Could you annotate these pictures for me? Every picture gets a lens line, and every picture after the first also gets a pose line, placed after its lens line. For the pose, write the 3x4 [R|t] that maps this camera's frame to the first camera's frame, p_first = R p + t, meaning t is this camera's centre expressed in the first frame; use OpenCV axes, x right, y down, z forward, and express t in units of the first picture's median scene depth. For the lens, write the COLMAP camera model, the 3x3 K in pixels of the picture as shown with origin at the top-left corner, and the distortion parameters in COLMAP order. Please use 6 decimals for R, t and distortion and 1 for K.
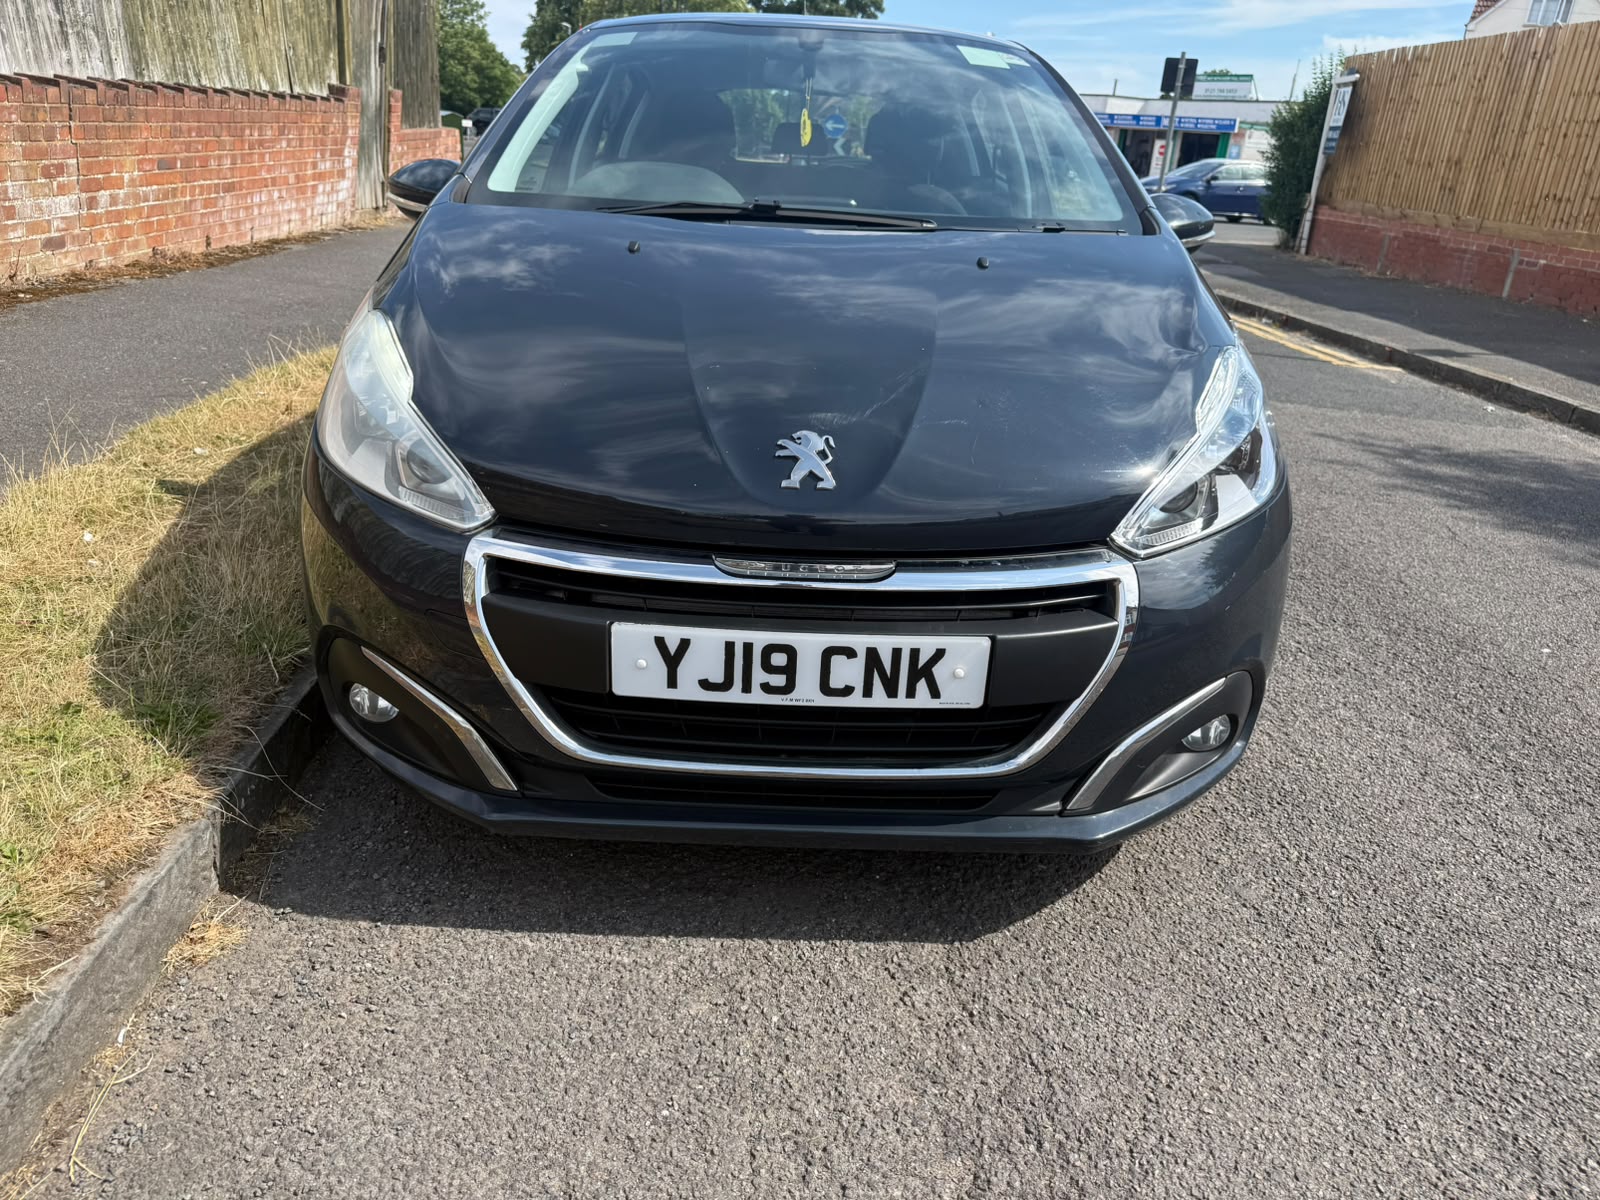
lens RADIAL K [[1173.5, 0, 799.2], [0, 1173.5, 621.4], [0, 0, 1]] dist [0.041803, -0.060460]
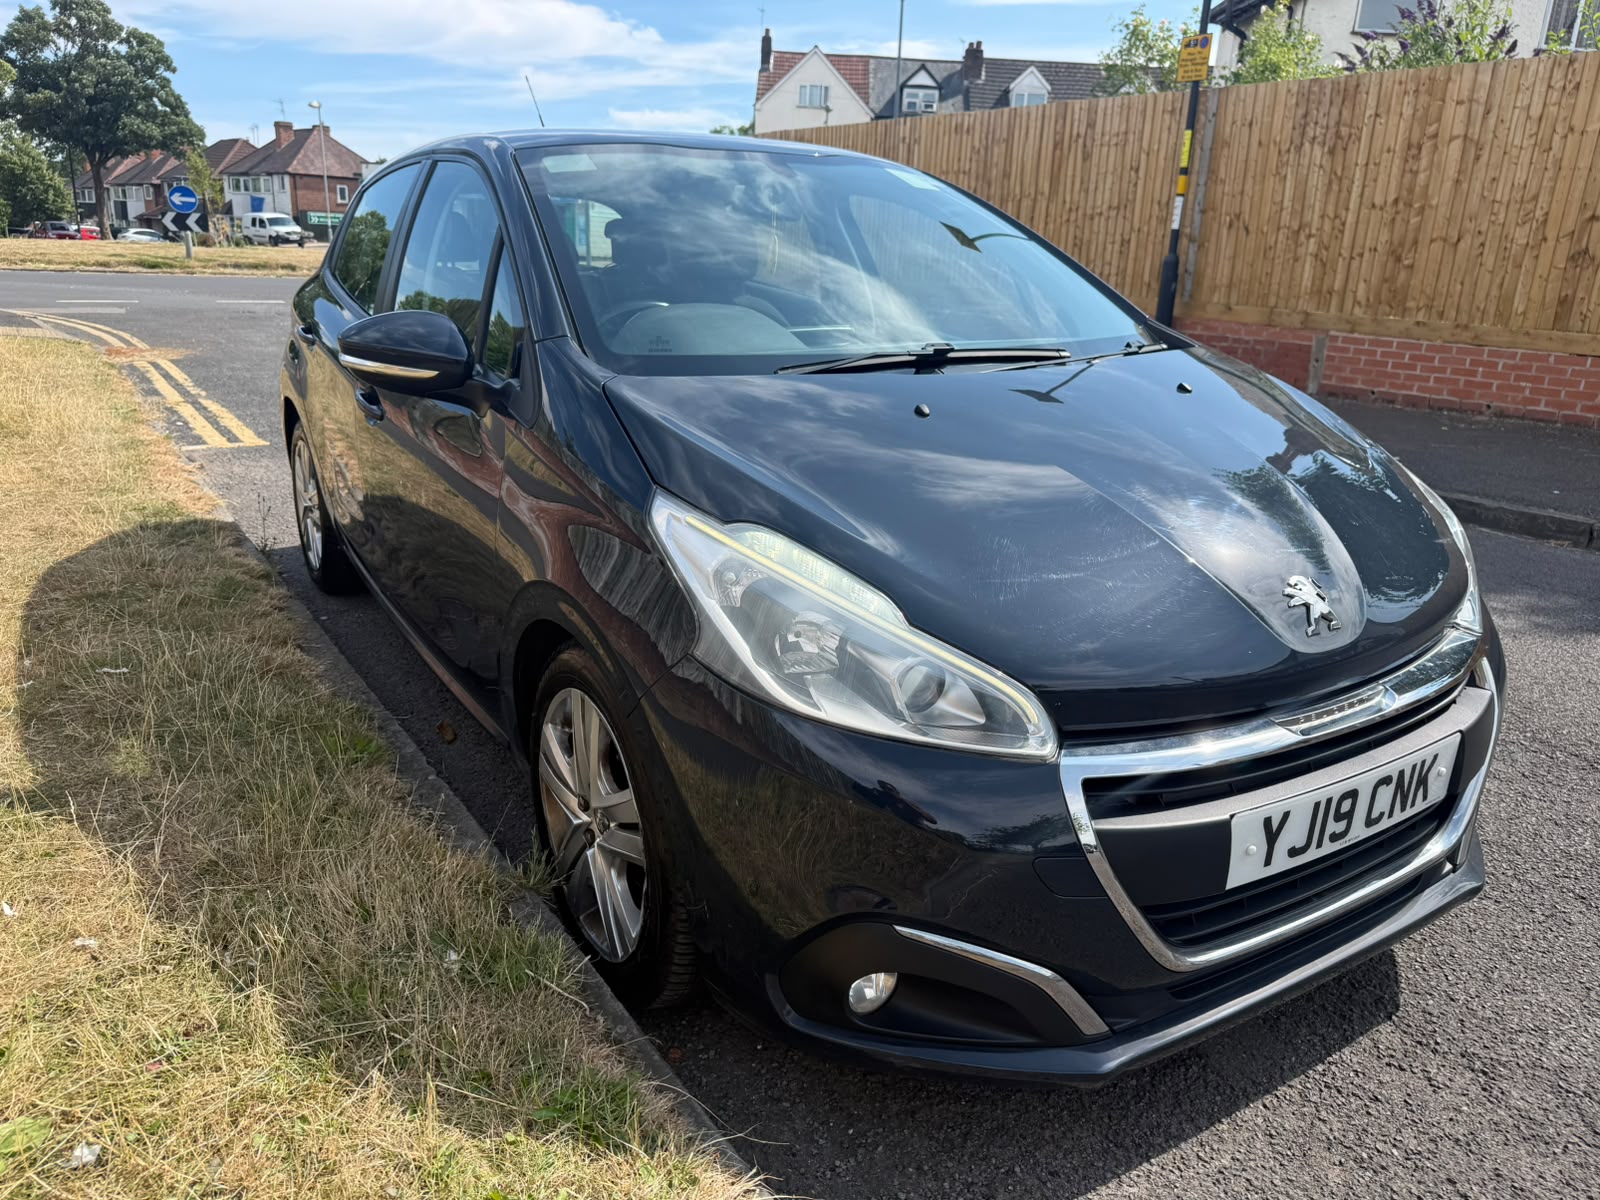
lens RADIAL K [[1173.5, 0, 799.2], [0, 1173.5, 621.4], [0, 0, 1]] dist [0.041803, -0.060460]
pose [[0.841048, -0.194121, 0.504931, -0.174979], [0.216120, 0.976246, 0.015333, -0.046885], [-0.495913, 0.096231, 0.863024, 0.066628]]
